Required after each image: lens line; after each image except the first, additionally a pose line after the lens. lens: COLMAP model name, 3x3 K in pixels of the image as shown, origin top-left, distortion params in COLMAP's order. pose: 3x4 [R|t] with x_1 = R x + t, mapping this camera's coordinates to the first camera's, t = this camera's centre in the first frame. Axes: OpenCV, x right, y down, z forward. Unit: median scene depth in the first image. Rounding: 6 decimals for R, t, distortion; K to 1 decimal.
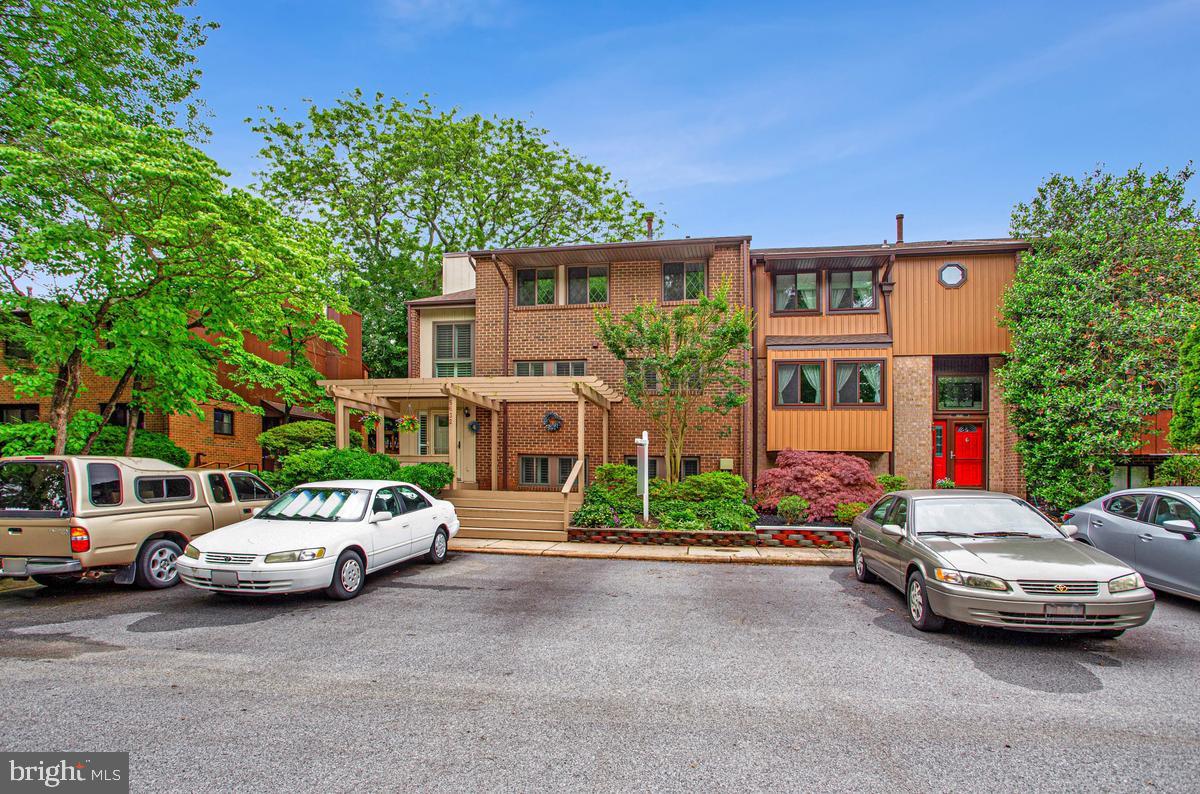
lens RADIAL K [[569.2, 0, 602.0], [0, 569.2, 418.5], [0, 0, 1]] dist [-0.052359, 0.021370]
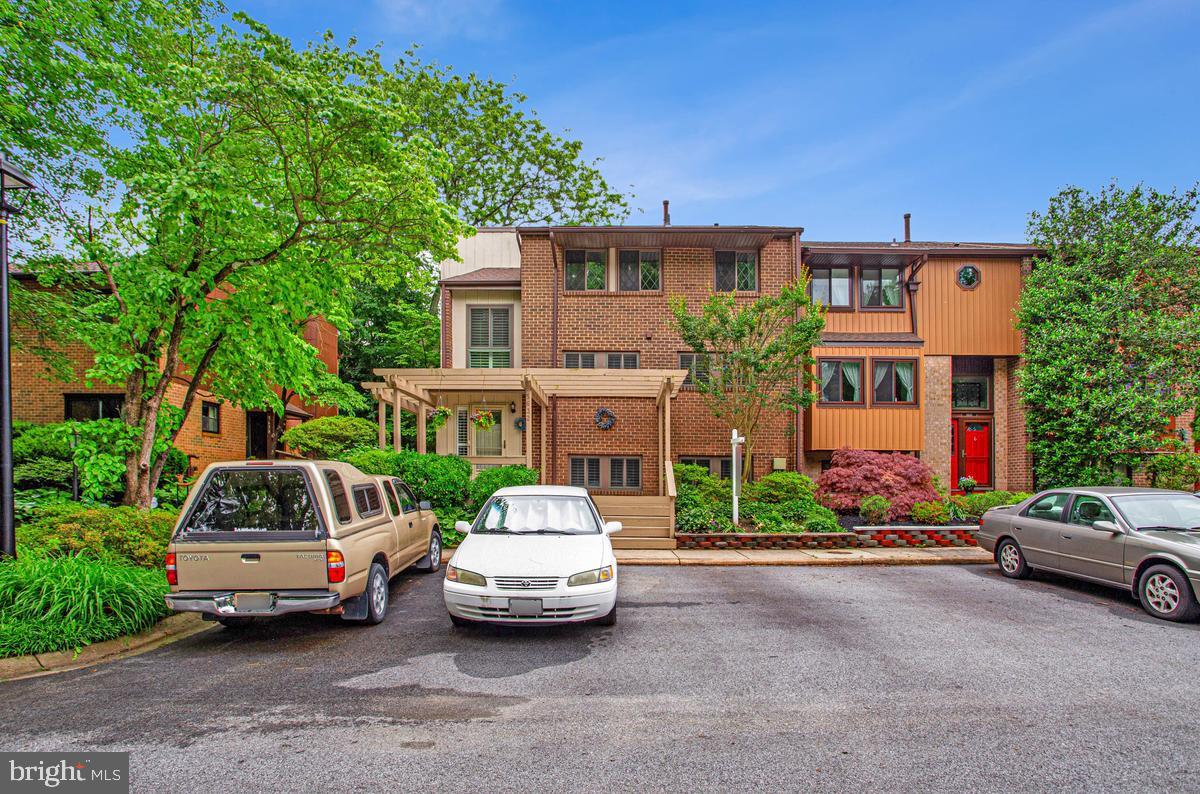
lens RADIAL K [[611.0, 0, 597.6], [0, 611.0, 422.9], [0, 0, 1]] dist [-0.054147, 0.013485]
pose [[0.987090, 0.004321, 0.160110, -0.258030], [-0.006340, 0.999907, 0.012101, 0.000391], [-0.160043, -0.012960, 0.987025, 0.033078]]
